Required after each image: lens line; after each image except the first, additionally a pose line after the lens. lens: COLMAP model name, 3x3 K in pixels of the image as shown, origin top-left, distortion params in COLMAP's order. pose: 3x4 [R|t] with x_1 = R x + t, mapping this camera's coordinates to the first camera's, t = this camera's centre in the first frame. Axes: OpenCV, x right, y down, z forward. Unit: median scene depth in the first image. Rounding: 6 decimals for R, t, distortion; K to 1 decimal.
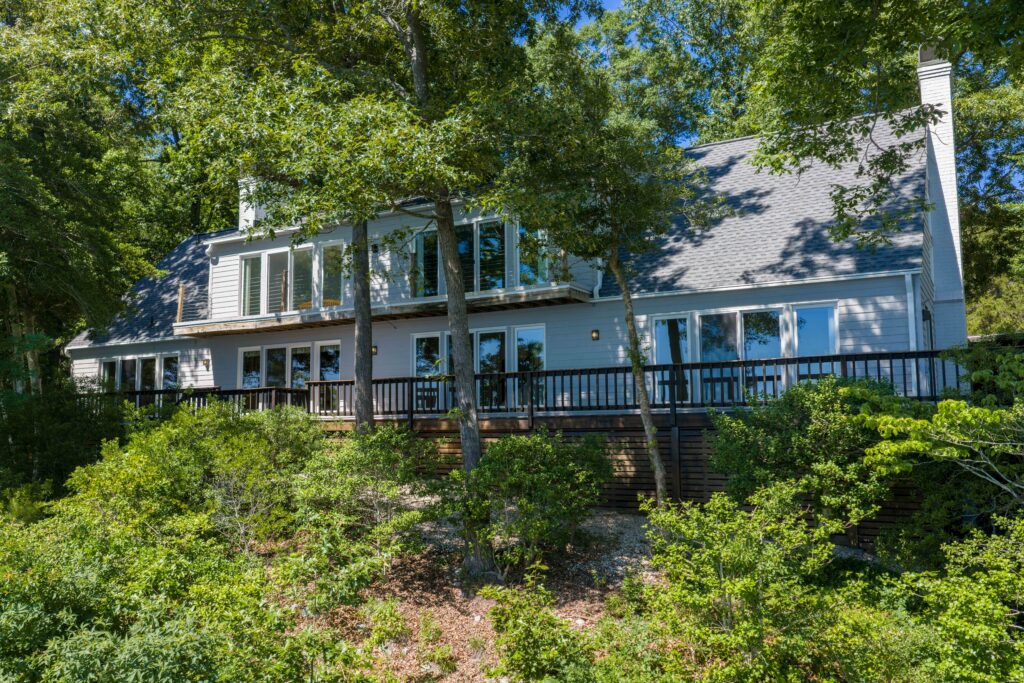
lens RADIAL K [[856.8, 0, 510.5], [0, 856.8, 343.7], [0, 0, 1]] dist [0.008835, -0.008657]
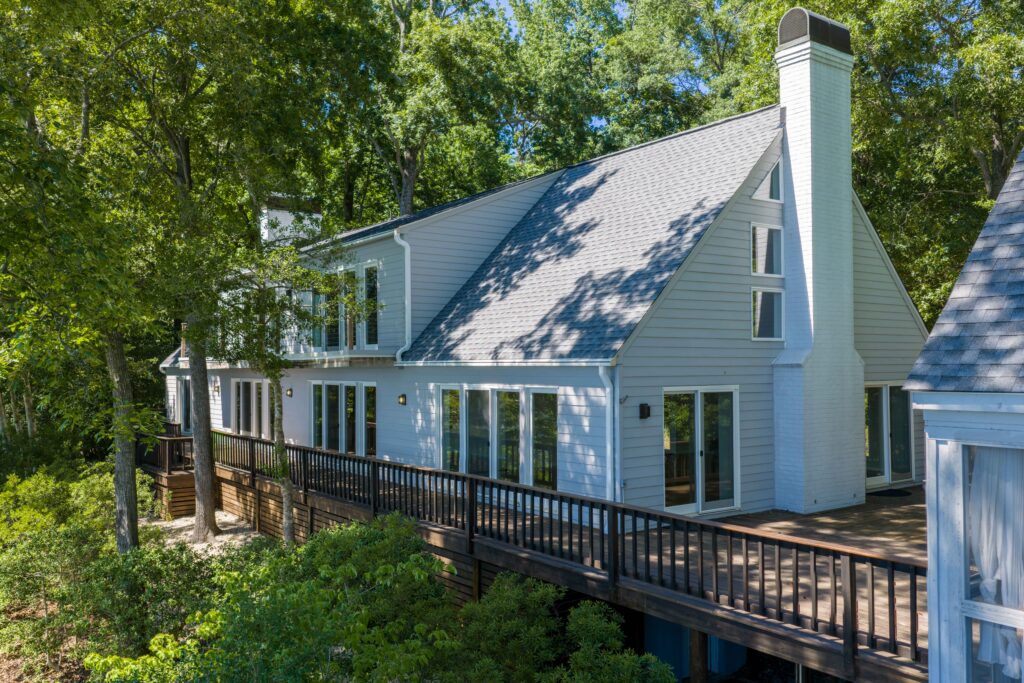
lens RADIAL K [[856.8, 0, 516.3], [0, 856.8, 348.8], [0, 0, 1]] dist [0.008835, -0.008657]
pose [[0.913252, -0.008286, -0.407312, 0.631985], [0.047101, 0.995236, 0.085361, -0.148802], [0.404664, -0.097141, 0.909291, 0.212109]]
